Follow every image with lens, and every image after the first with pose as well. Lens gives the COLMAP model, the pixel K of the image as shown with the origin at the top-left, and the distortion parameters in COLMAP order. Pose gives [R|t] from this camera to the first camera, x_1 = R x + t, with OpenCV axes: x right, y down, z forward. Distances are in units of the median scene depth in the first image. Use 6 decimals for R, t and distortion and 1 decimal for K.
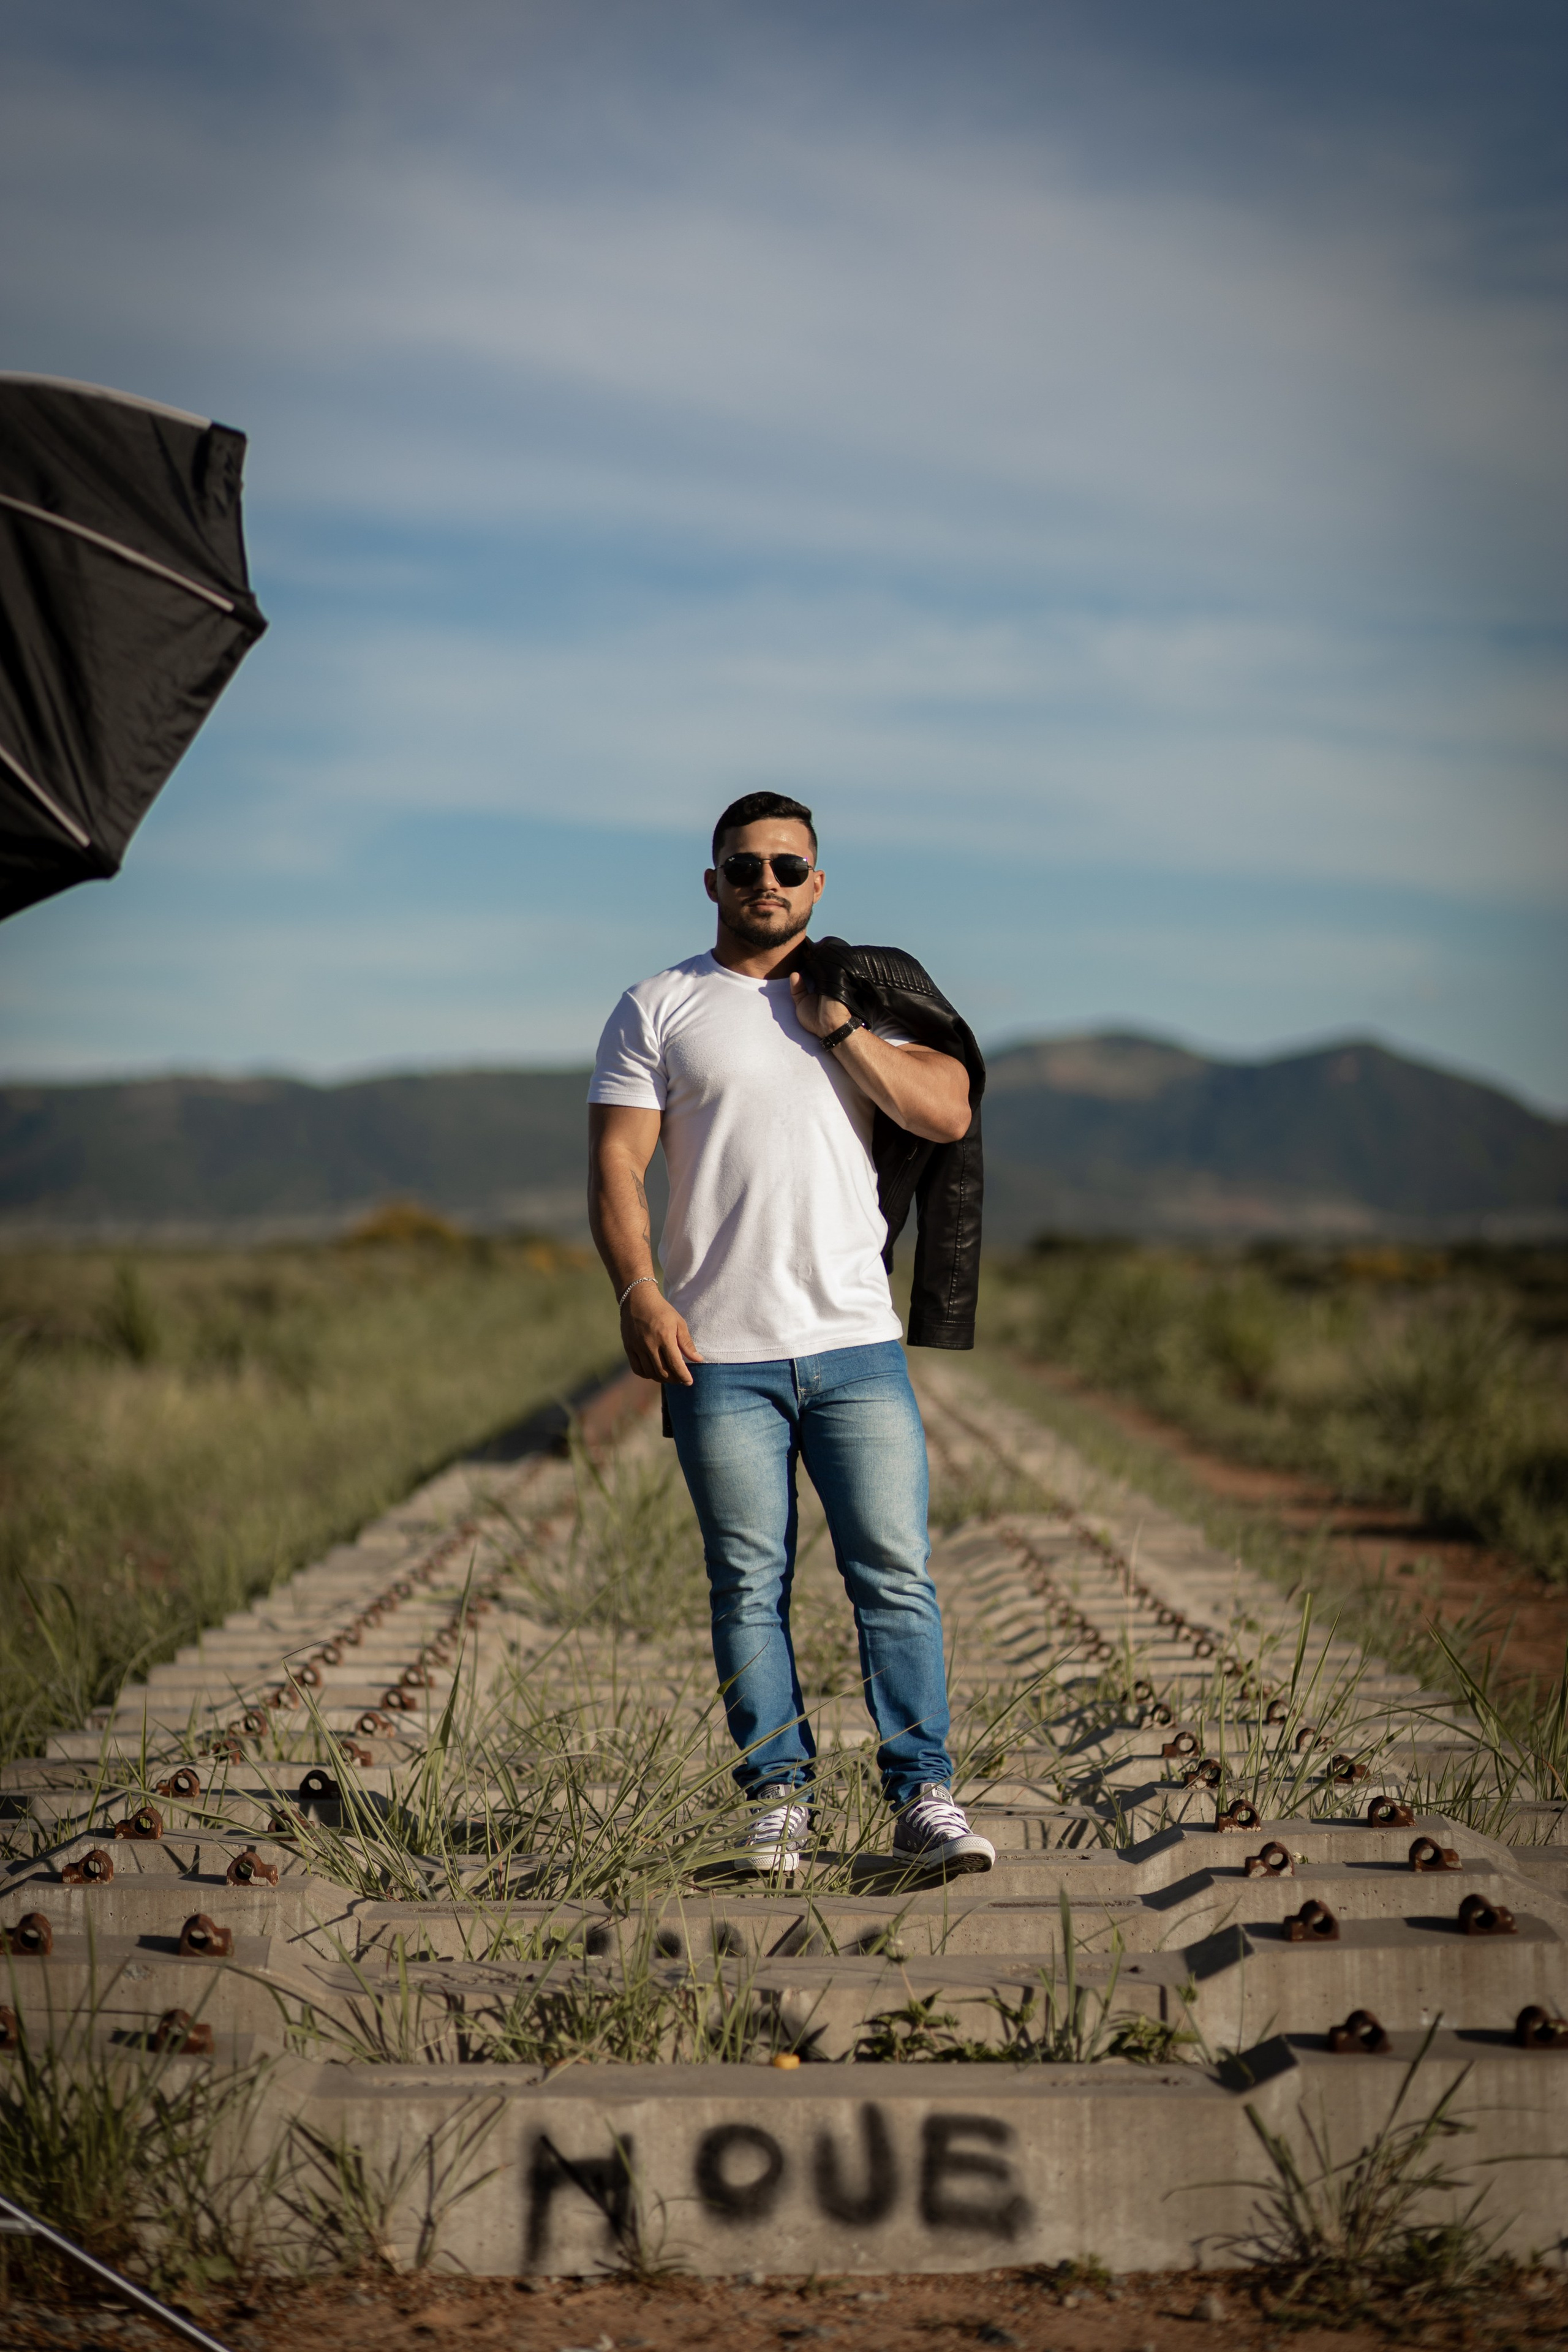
lens RADIAL K [[5815.5, 0, 783.9], [0, 5815.5, 1184.2], [0, 0, 1]] dist [0.081496, 0.000000]
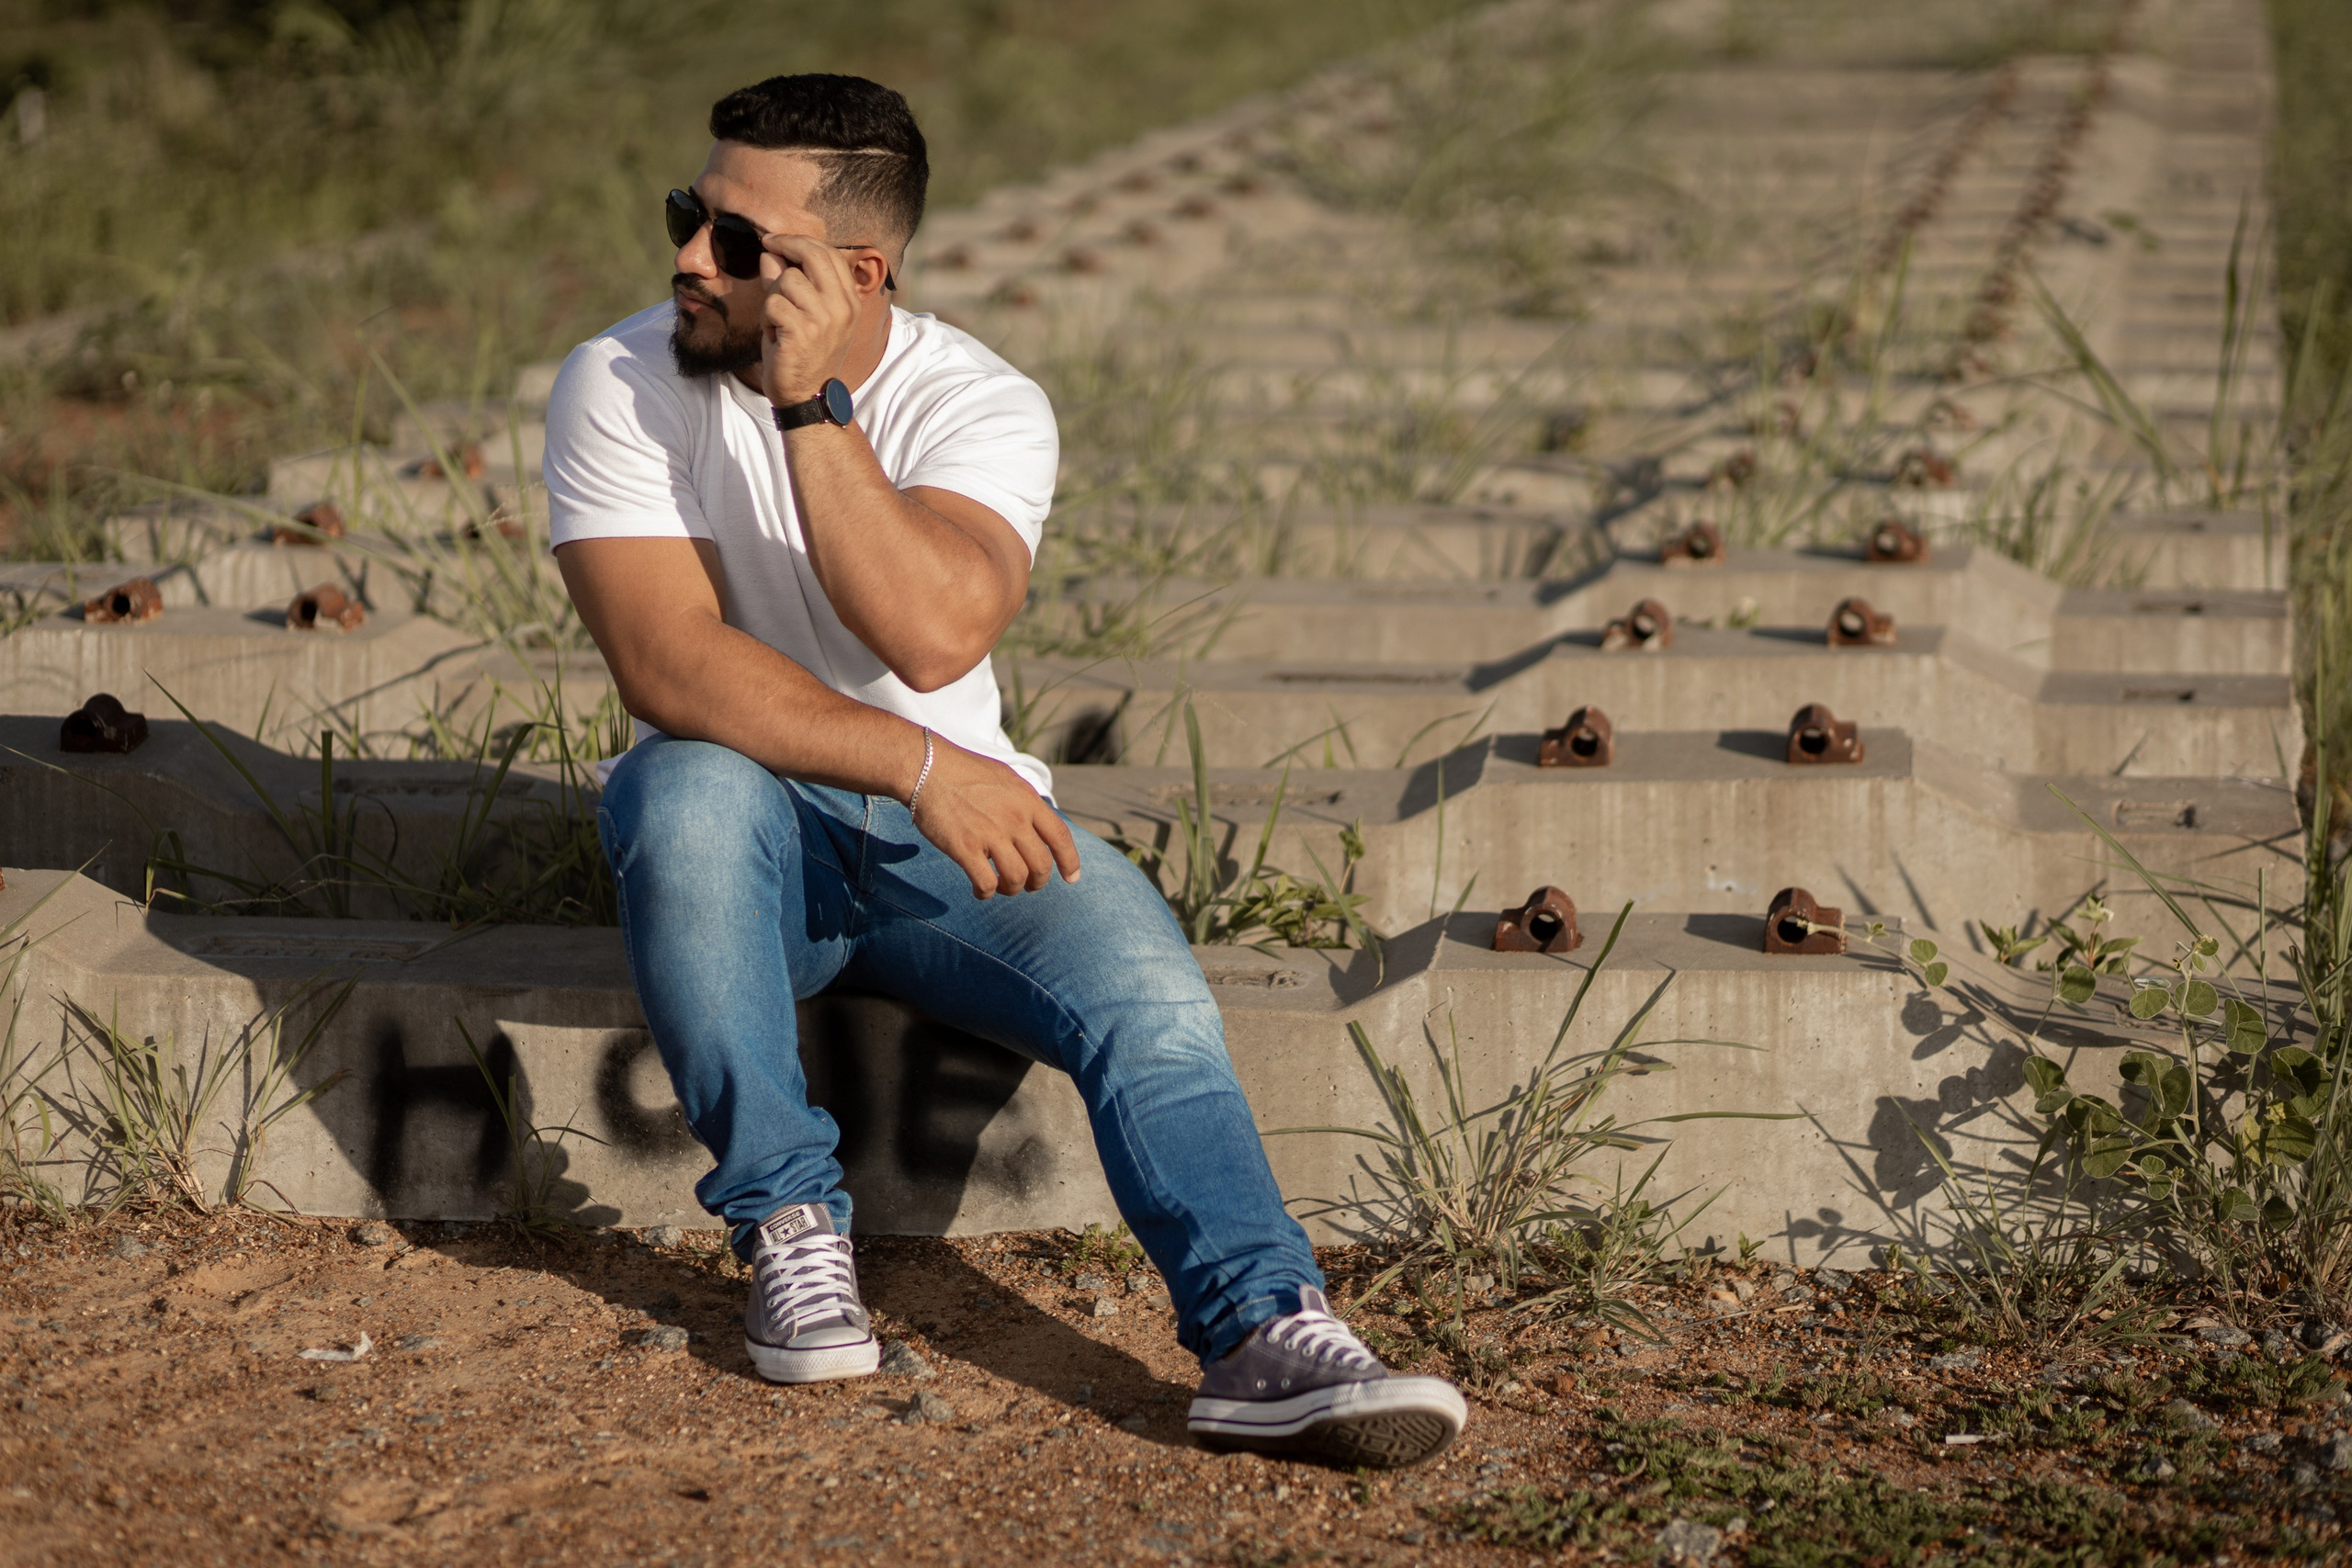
lens RADIAL K [[5814.9, 0, 1174.2], [0, 5814.9, 769.7], [0, 0, 1]] dist [0.081496, 0.000000]
pose [[0.982185, 0.028089, -0.185807, 0.189399], [0.007456, 0.982162, 0.187889, -0.006051], [0.187770, -0.185927, 0.964455, 0.317485]]
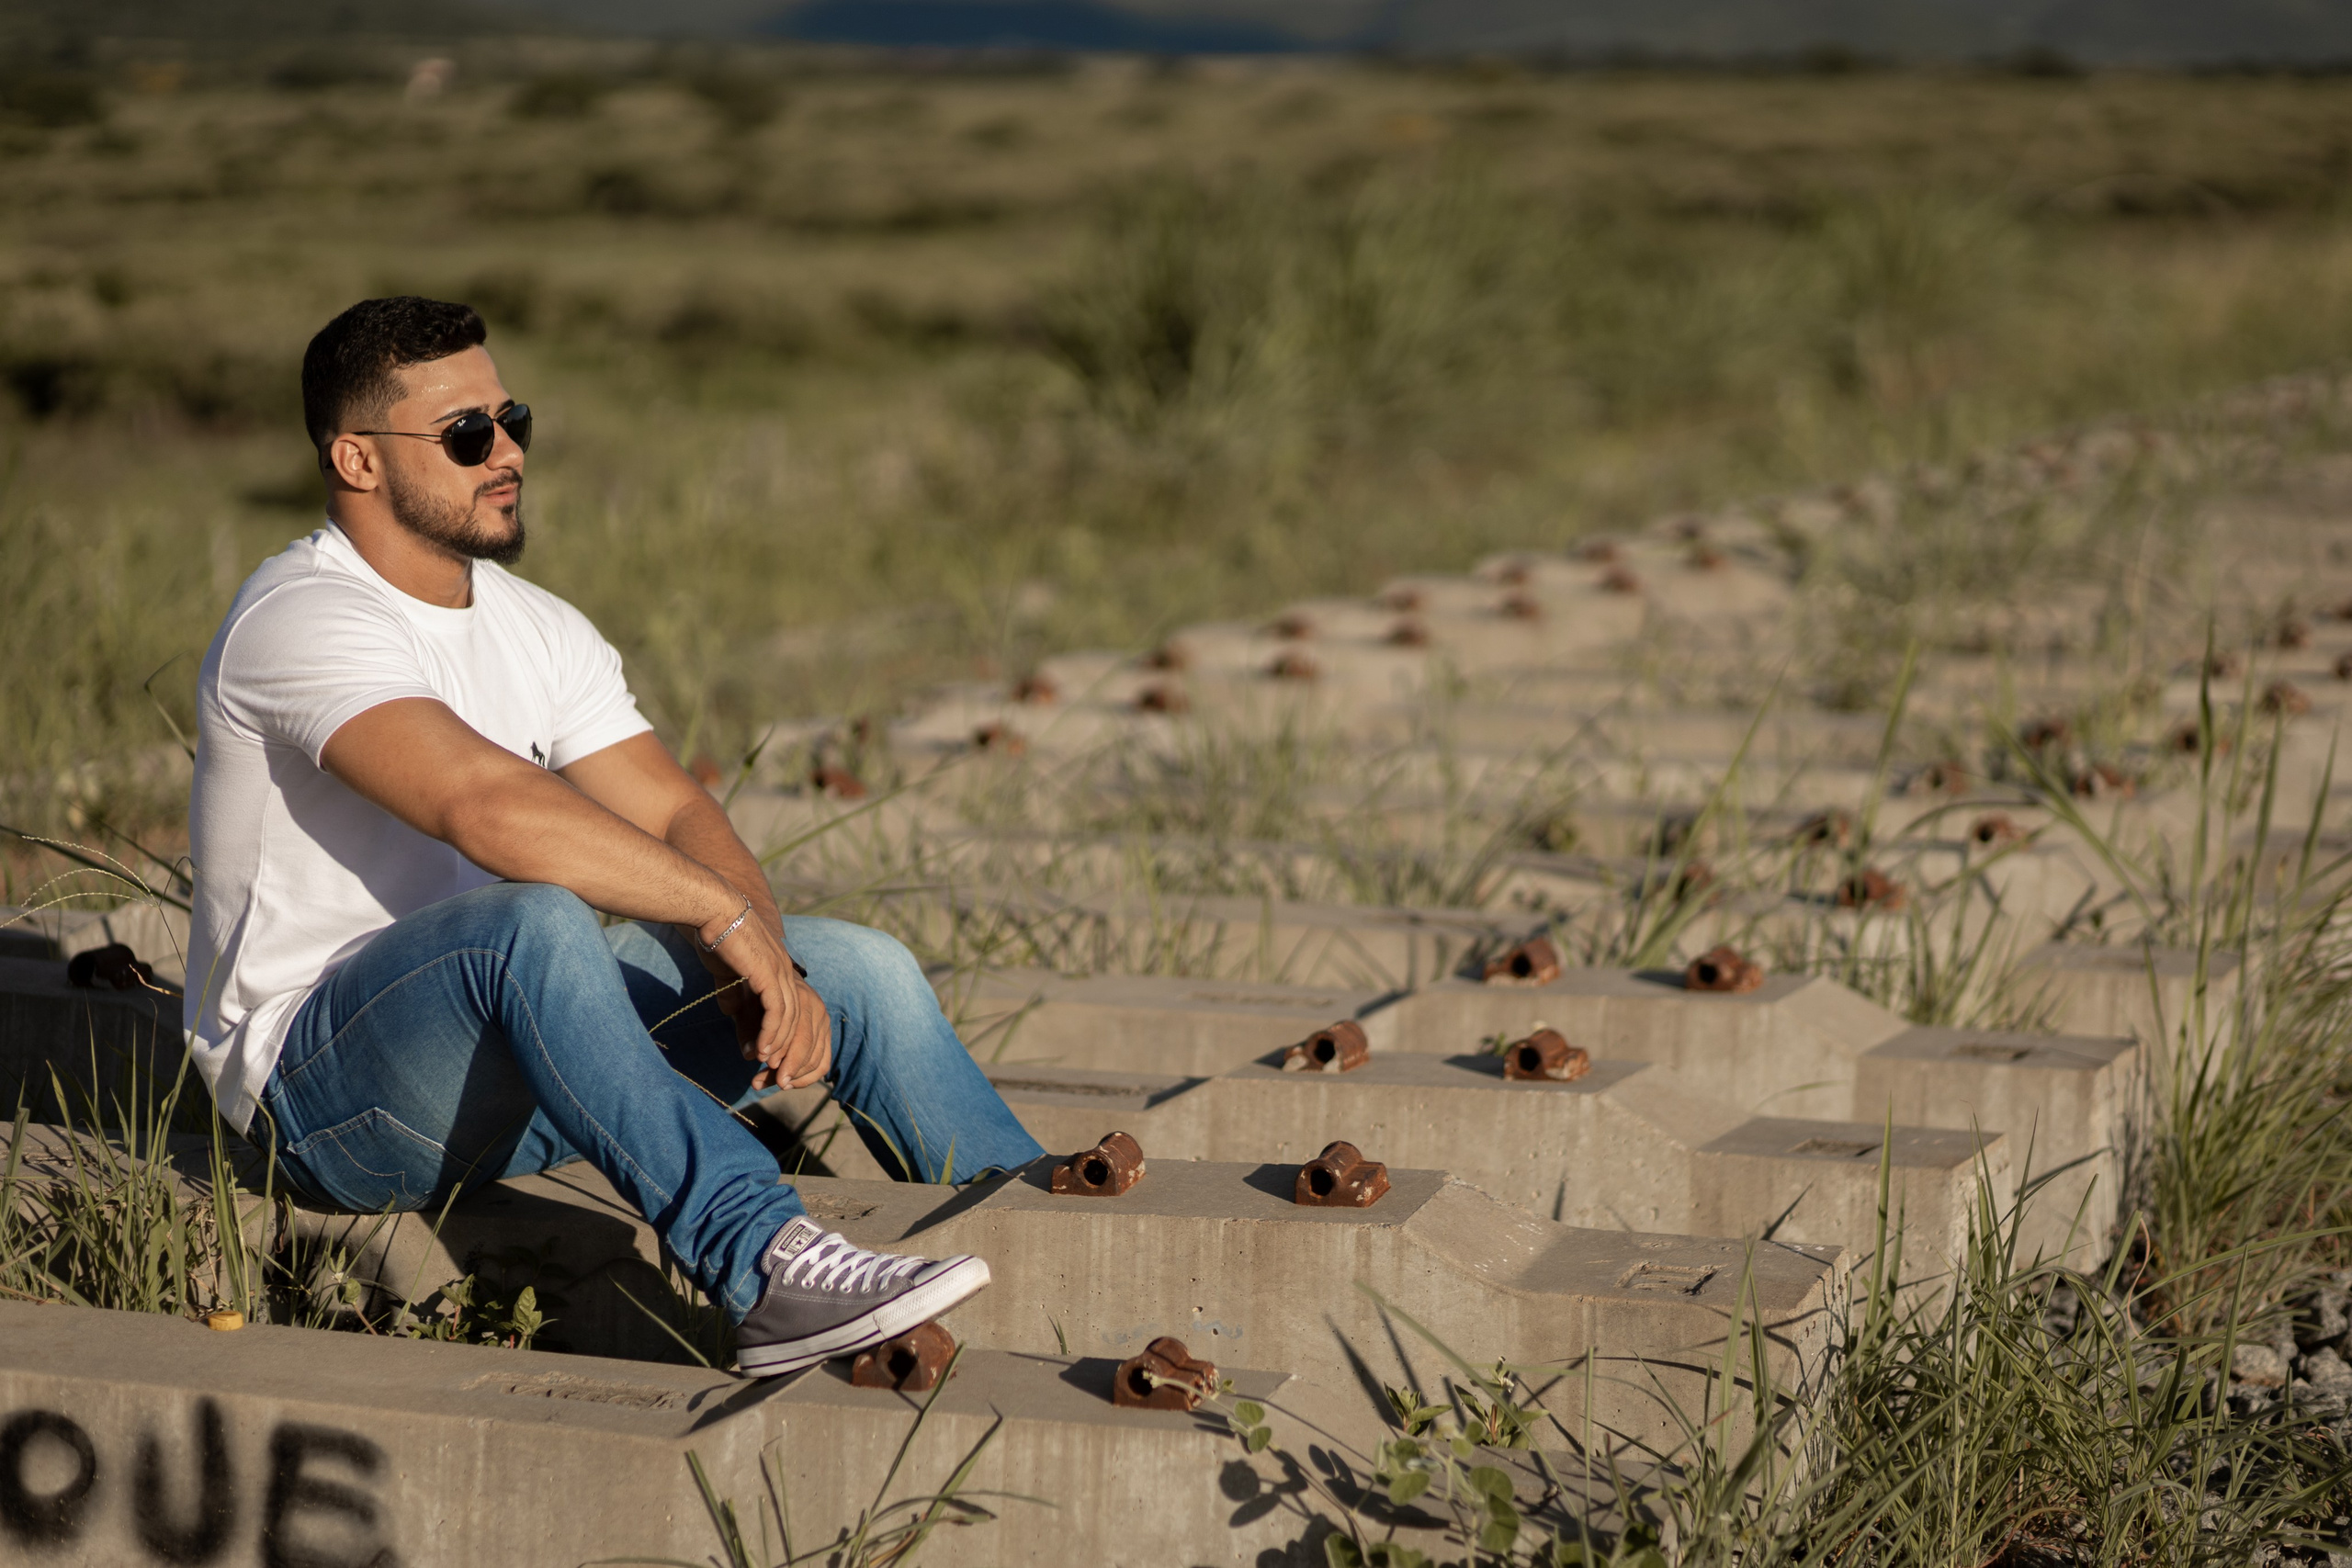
lens RADIAL K [[5814.9, 0, 1176.6], [0, 5814.9, 791.2], [0, 0, 1]] dist [0.081496, 0.000000]
pose [[0.917870, 0.055395, -0.392997, 0.396974], [-0.002725, 0.991068, 0.133333, -0.010284], [0.396873, -0.121311, 0.909822, 0.410531]]
